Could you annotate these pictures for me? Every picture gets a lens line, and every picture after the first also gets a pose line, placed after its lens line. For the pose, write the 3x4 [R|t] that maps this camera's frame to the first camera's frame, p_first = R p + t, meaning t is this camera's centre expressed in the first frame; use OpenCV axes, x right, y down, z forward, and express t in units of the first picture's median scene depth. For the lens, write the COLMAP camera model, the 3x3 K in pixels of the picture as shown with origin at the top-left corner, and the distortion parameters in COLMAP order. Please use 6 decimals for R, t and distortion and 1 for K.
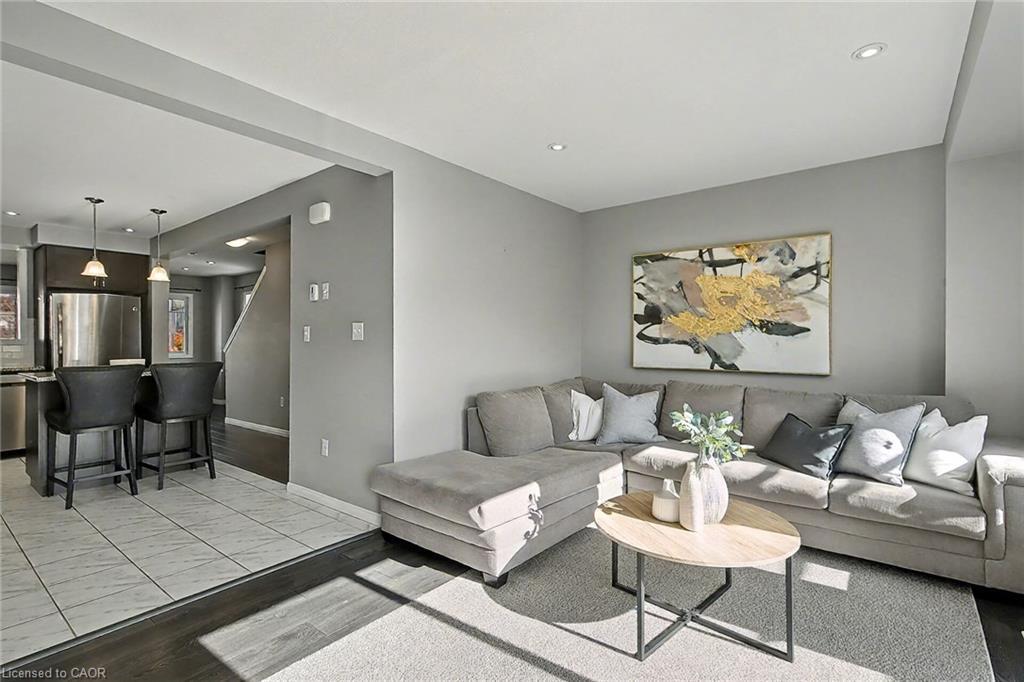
lens RADIAL K [[468.1, 0, 498.6], [0, 468.1, 337.1], [0, 0, 1]] dist [-0.001425, -0.000294]
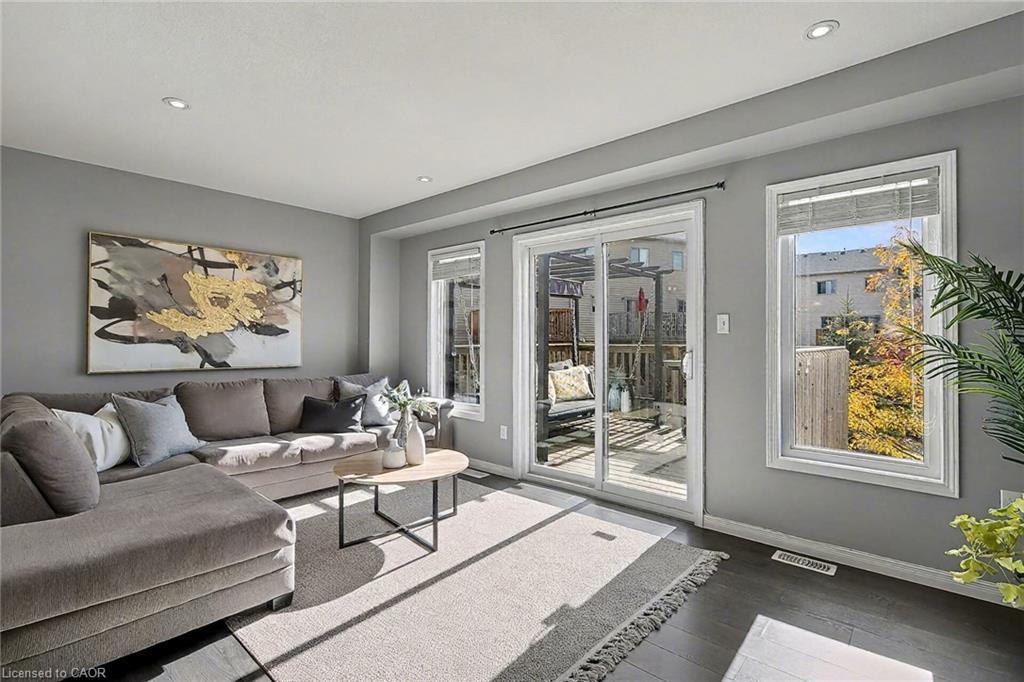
lens RADIAL K [[451.5, 0, 512.4], [0, 451.5, 338.6], [0, 0, 1]] dist [-0.001230, 0.000227]
pose [[0.092553, 0.006409, 0.995687, -0.456723], [-0.007417, 0.999956, -0.005747, 0.005916], [-0.995680, -0.006853, 0.092596, 0.256633]]
